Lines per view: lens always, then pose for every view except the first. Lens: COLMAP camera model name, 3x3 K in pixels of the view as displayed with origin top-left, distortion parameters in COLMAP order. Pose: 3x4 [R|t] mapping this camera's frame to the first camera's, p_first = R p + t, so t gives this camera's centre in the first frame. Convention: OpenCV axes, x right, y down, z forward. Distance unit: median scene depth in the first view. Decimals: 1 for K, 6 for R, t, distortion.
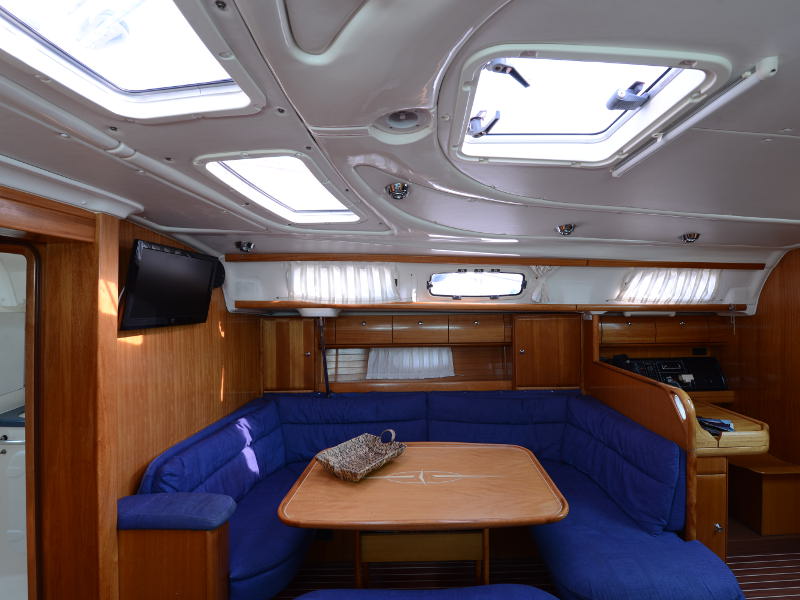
lens RADIAL K [[360.7, 0, 400.0], [0, 360.7, 300.0], [0, 0, 1]] dist [-0.002848, -0.000160]
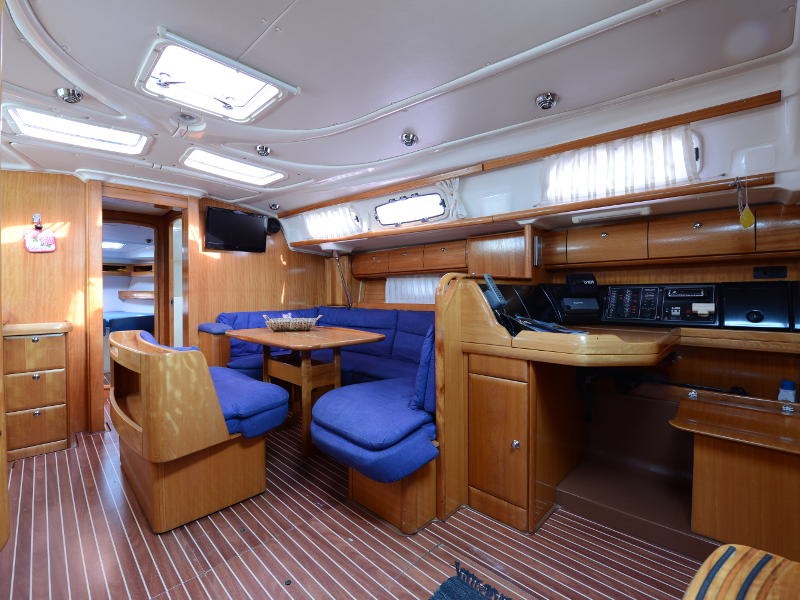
lens RADIAL K [[360.7, 0, 400.0], [0, 360.7, 300.0], [0, 0, 1]] dist [-0.002848, -0.000160]
pose [[0.697245, 0.012626, -0.716721, 1.127399], [-0.005280, 0.999908, 0.012478, 0.250851], [0.716813, -0.004916, 0.697248, 0.193885]]
